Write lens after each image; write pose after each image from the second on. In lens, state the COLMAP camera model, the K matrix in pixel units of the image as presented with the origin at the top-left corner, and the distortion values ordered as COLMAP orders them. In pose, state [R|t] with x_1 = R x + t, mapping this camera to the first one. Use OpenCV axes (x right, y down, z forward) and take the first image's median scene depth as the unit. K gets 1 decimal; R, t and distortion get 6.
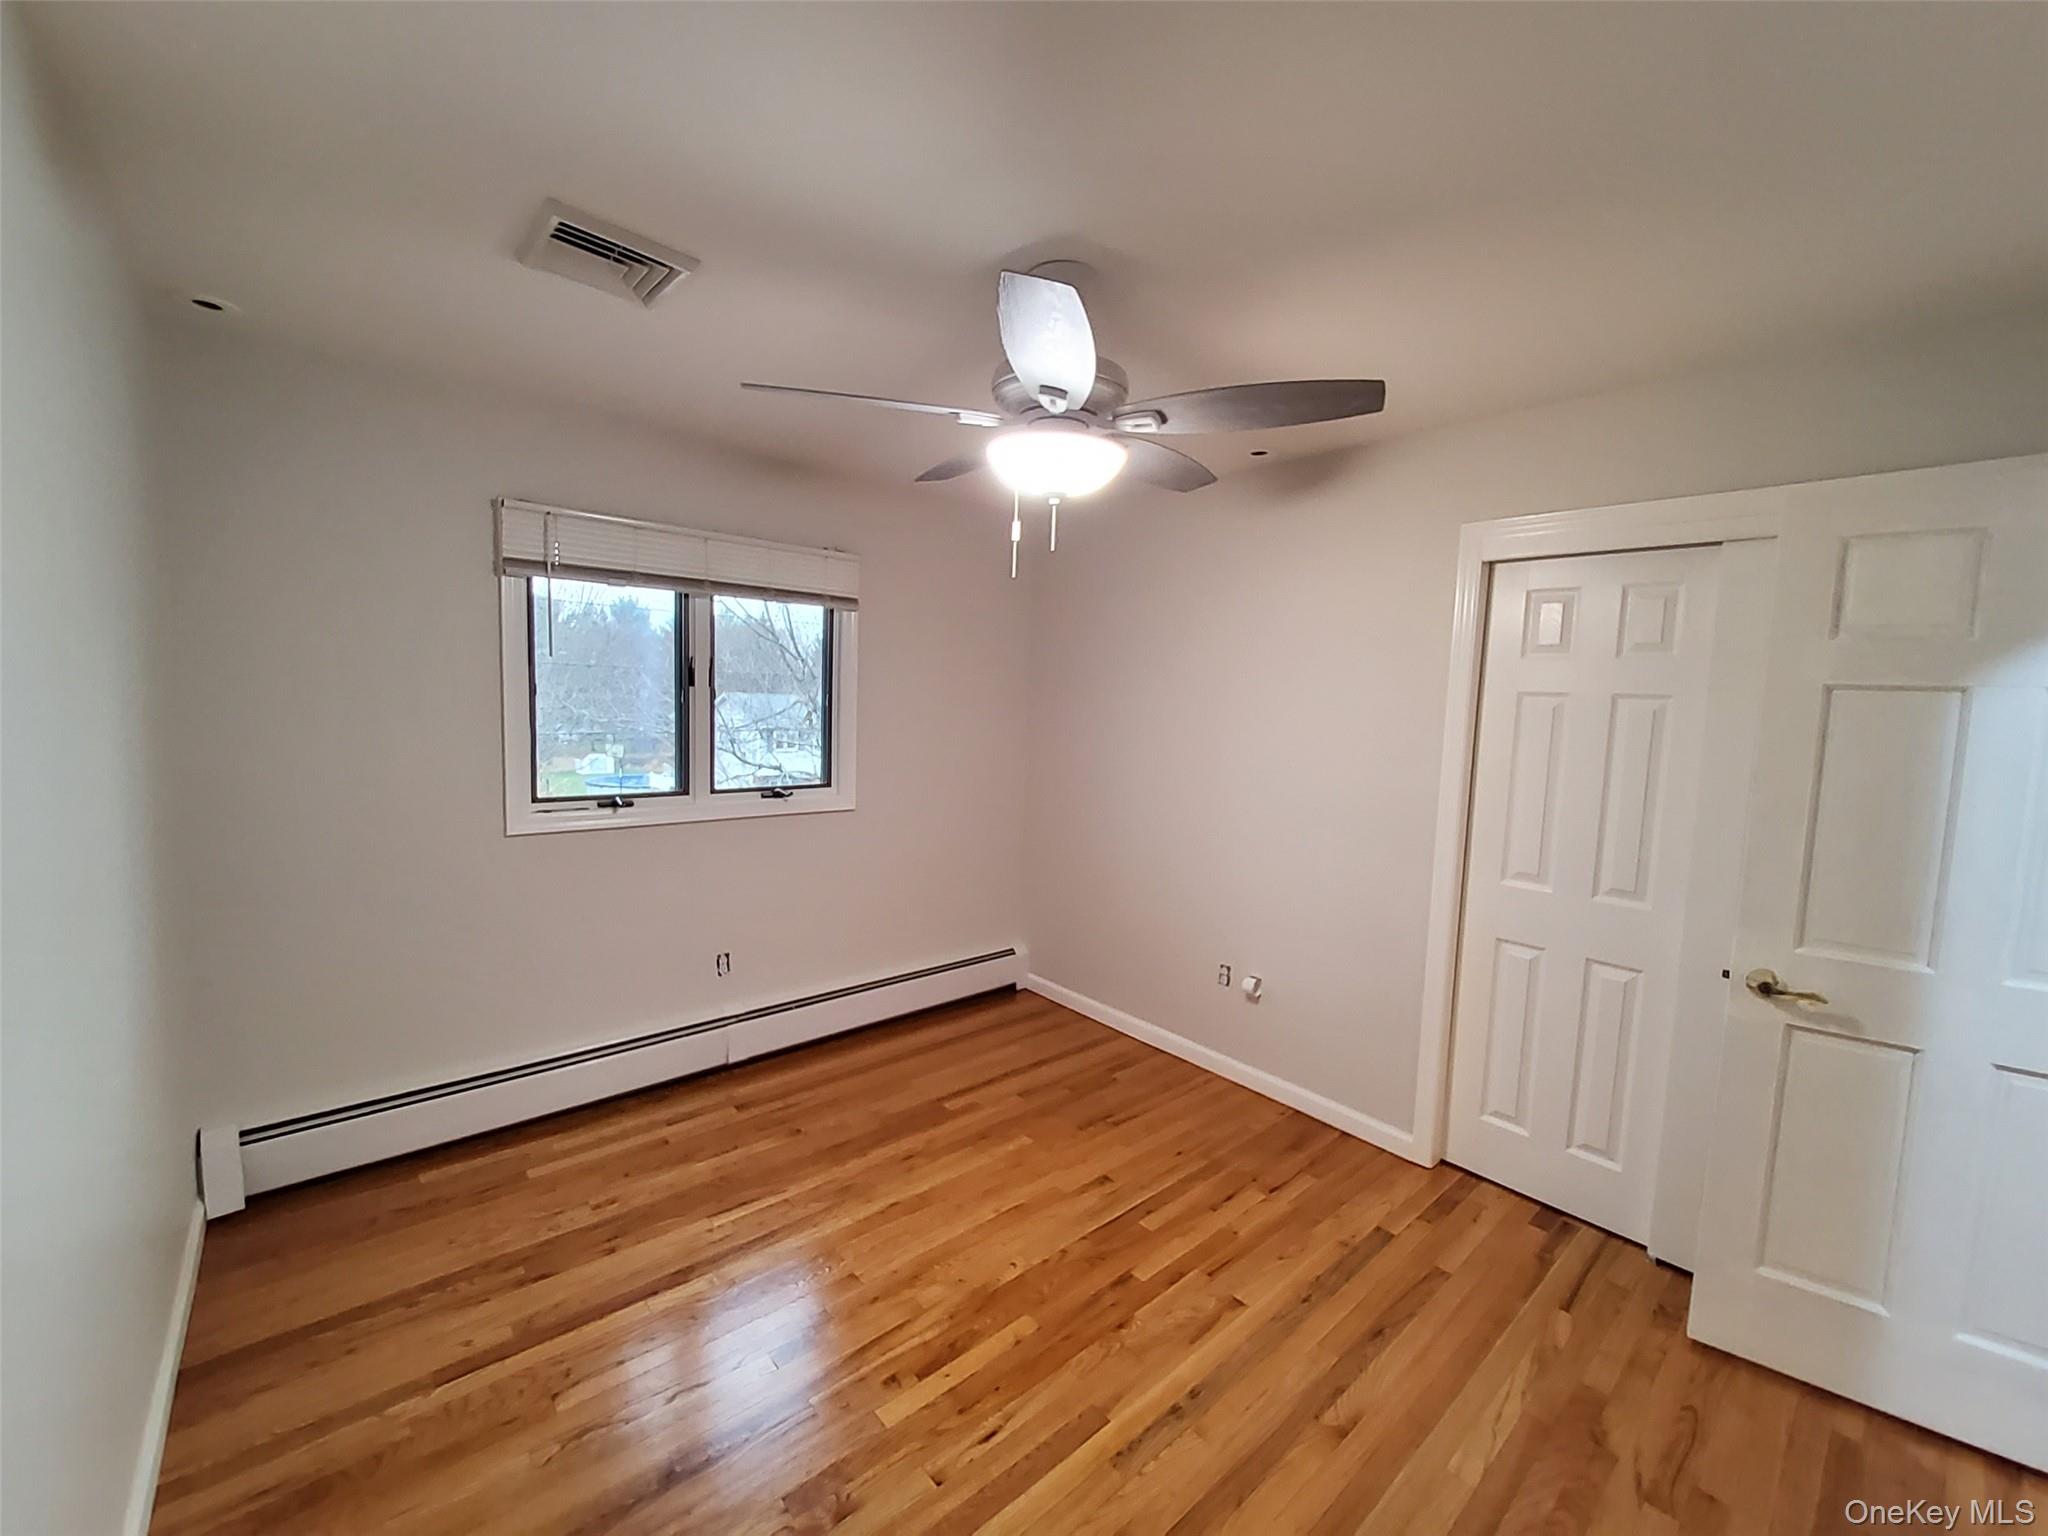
lens RADIAL K [[815.1, 0, 1026.5], [0, 815.1, 768.7], [0, 0, 1]] dist [-0.005648, -0.000951]
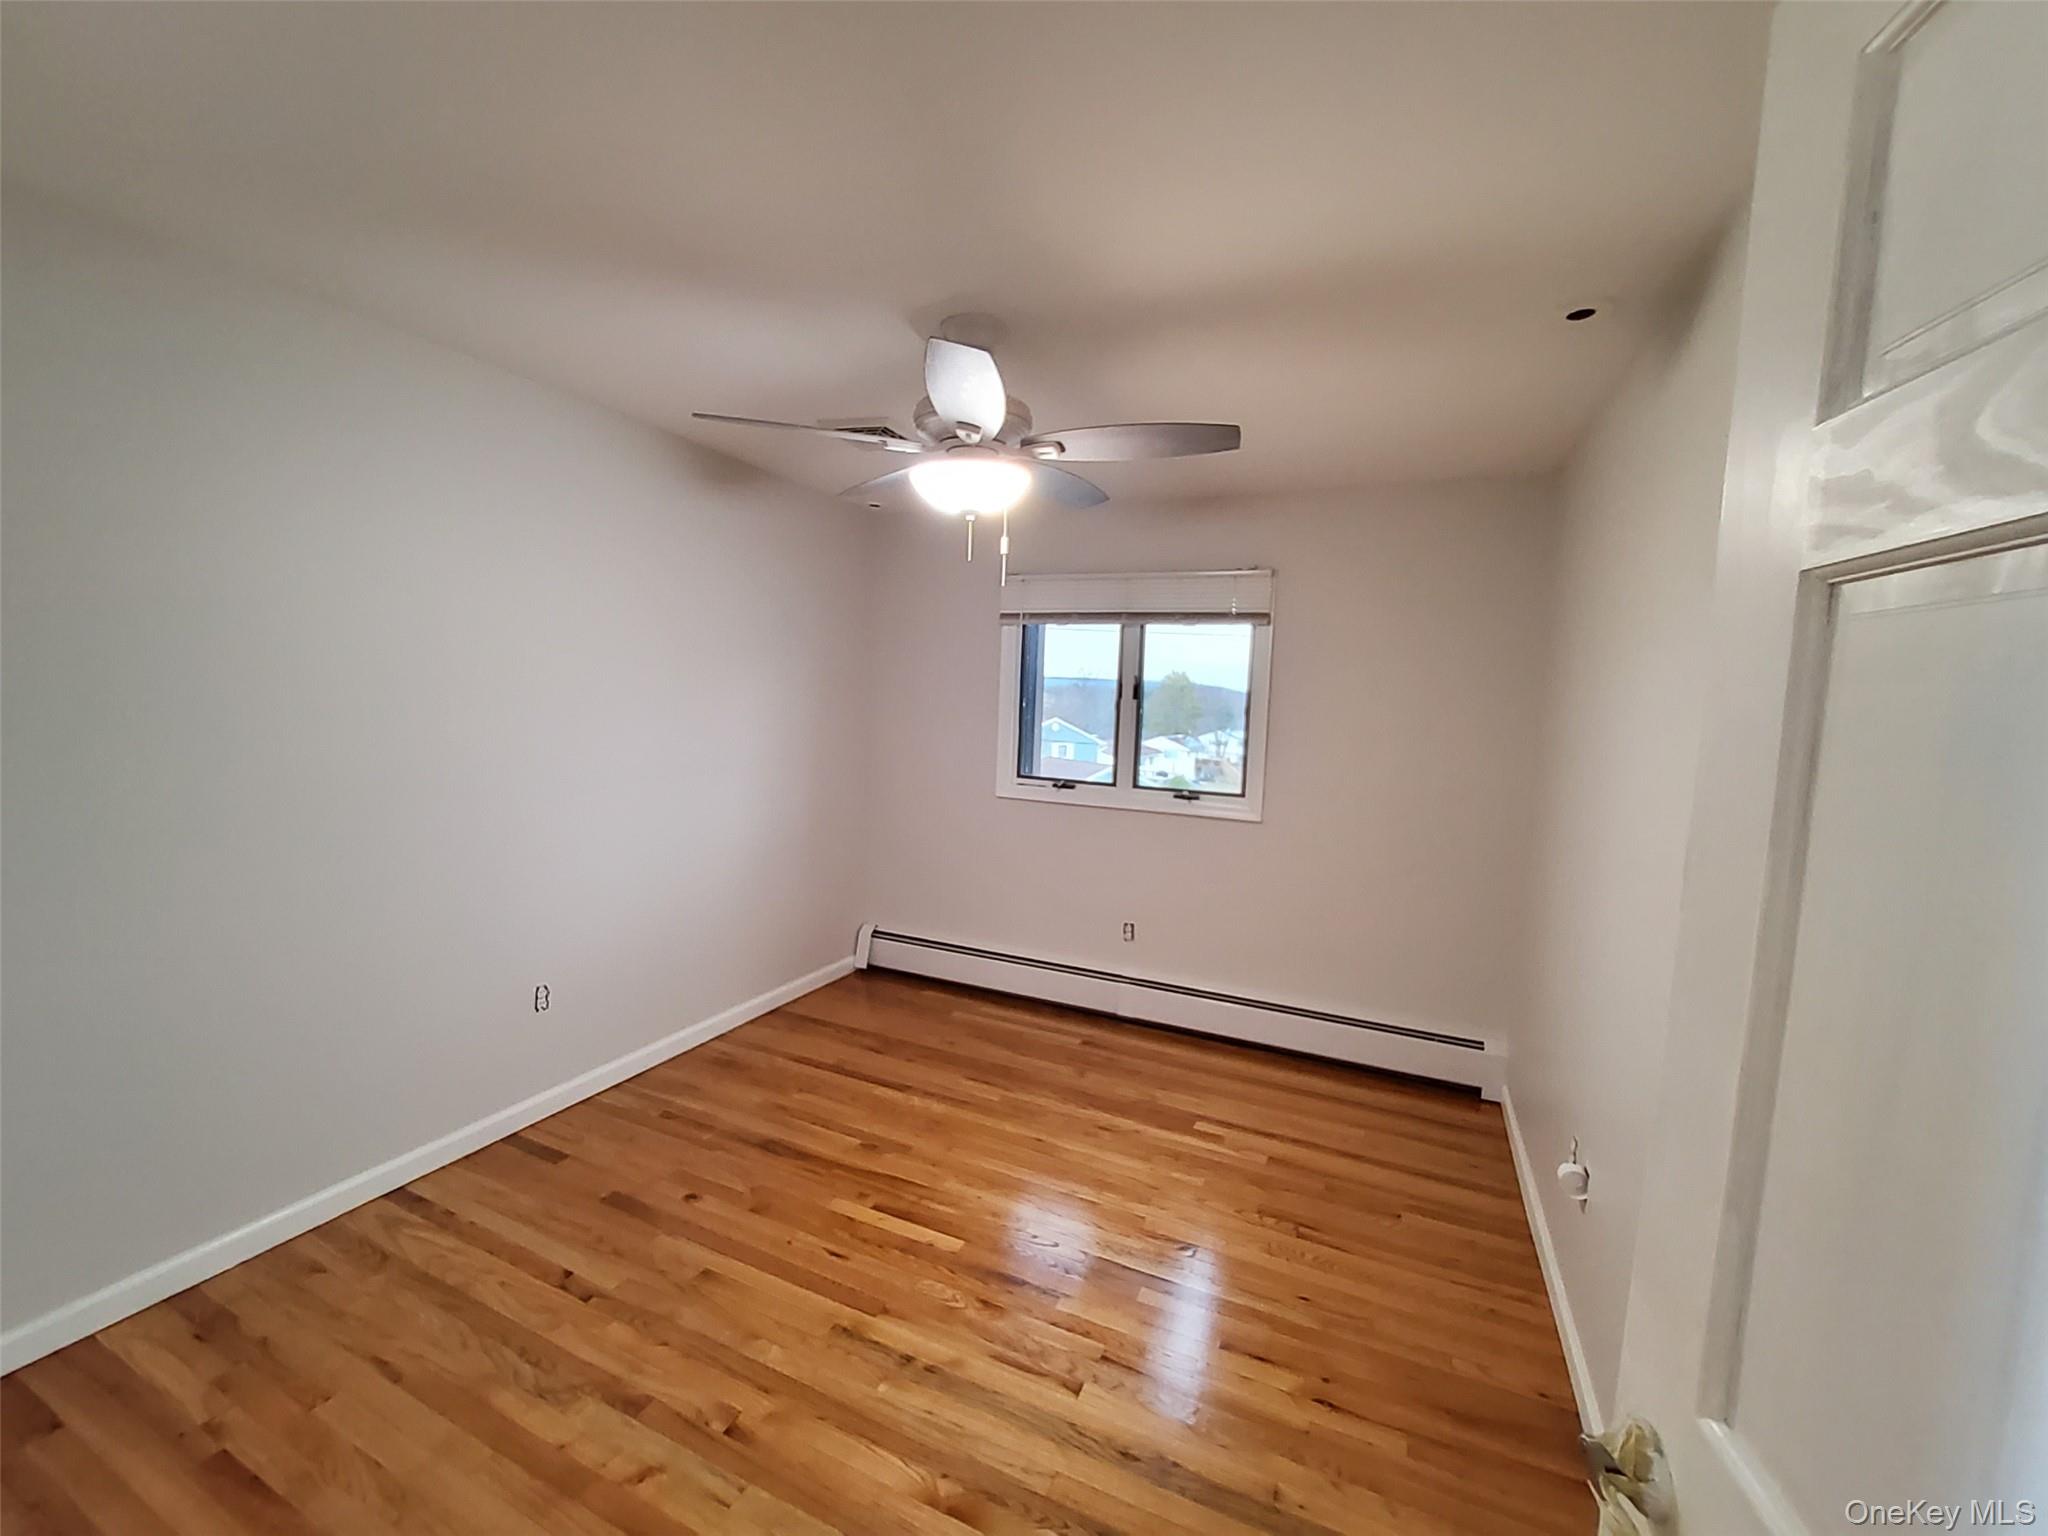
lens RADIAL K [[815.1, 0, 1027.8], [0, 815.1, 772.5], [0, 0, 1]] dist [-0.005648, -0.000951]
pose [[0.415002, 0.068881, -0.907209, 0.690504], [-0.113048, 0.993307, 0.023704, -0.003616], [0.902770, 0.092721, 0.420012, 0.377657]]
